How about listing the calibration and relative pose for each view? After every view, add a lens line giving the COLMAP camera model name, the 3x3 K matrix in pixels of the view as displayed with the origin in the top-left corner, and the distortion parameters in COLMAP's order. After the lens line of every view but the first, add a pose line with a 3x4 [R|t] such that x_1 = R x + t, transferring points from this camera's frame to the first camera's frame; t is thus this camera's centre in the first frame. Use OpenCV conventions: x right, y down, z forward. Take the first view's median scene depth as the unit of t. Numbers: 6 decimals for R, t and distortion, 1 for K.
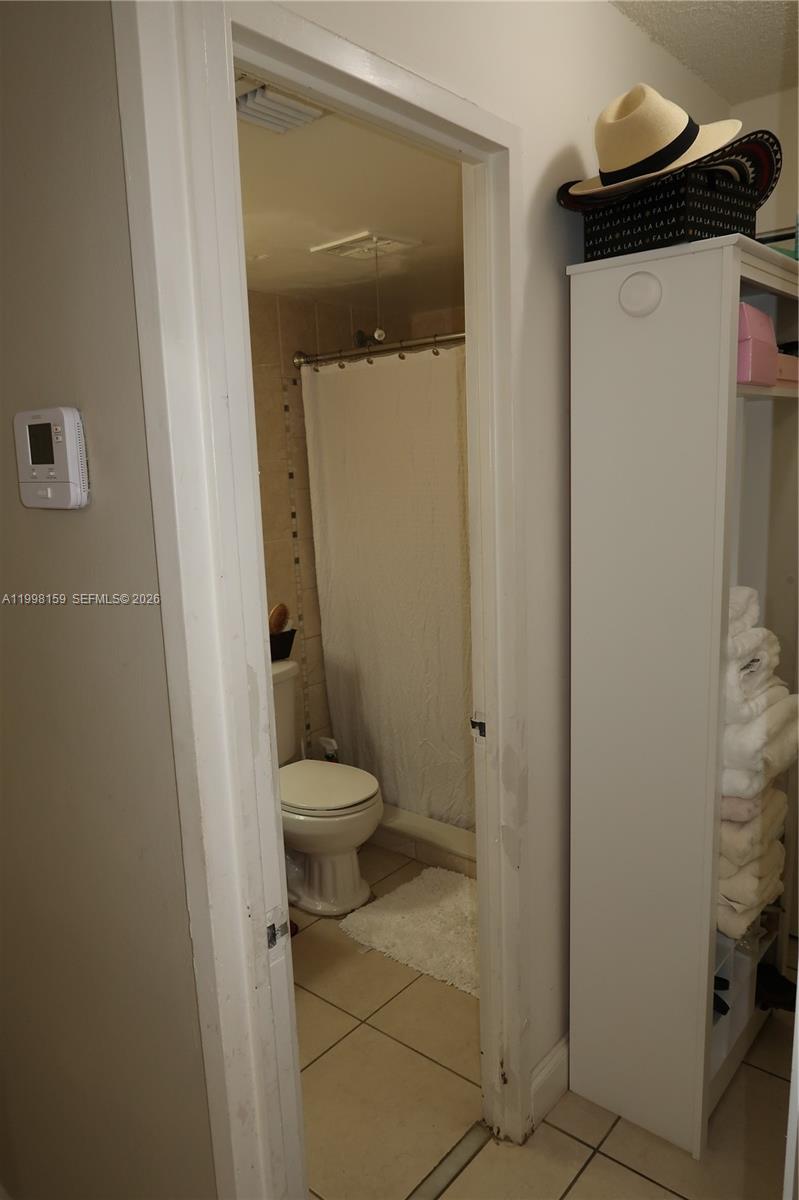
lens RADIAL K [[823.7, 0, 399.5], [0, 823.7, 600.0], [0, 0, 1]] dist [-0.031048, 0.005639]
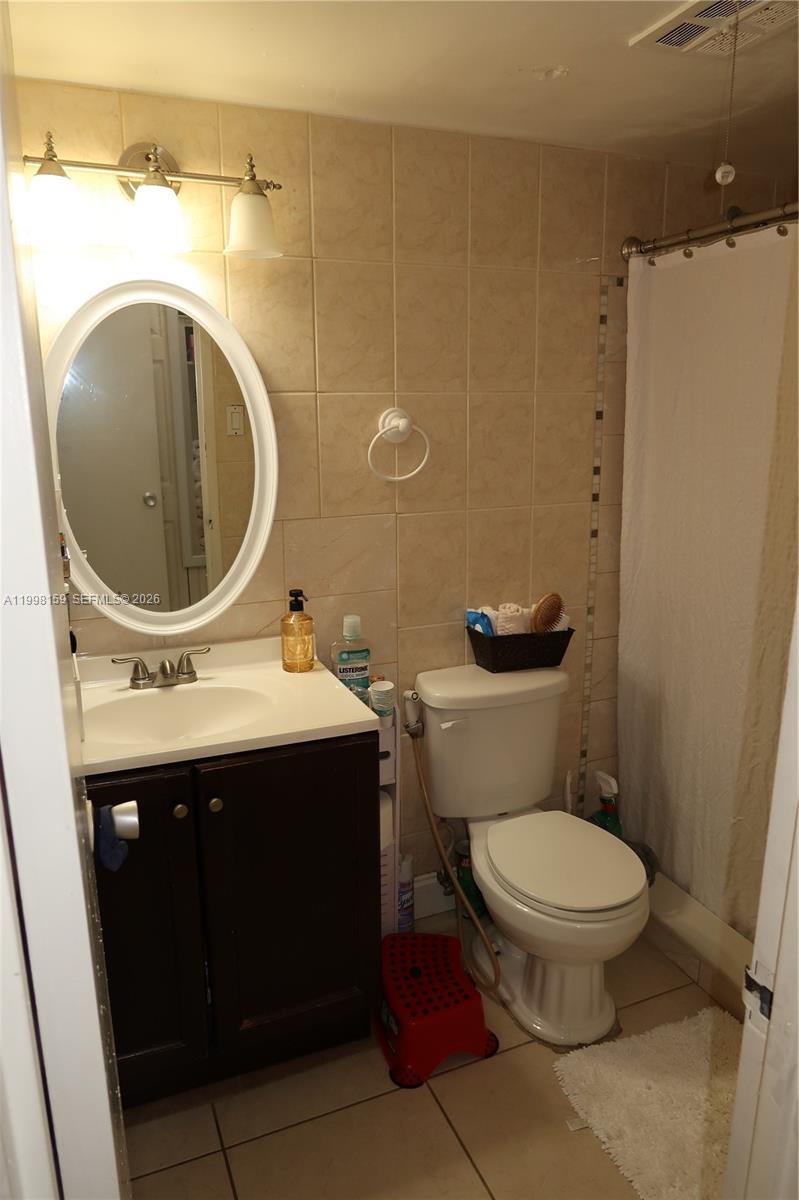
lens RADIAL K [[823.7, 0, 399.5], [0, 823.7, 600.0], [0, 0, 1]] dist [-0.031048, 0.005639]
pose [[0.893194, 0.142339, -0.426549, 0.041296], [-0.110384, 0.988959, 0.098869, -0.043339], [0.435913, -0.041225, 0.899044, 0.272598]]
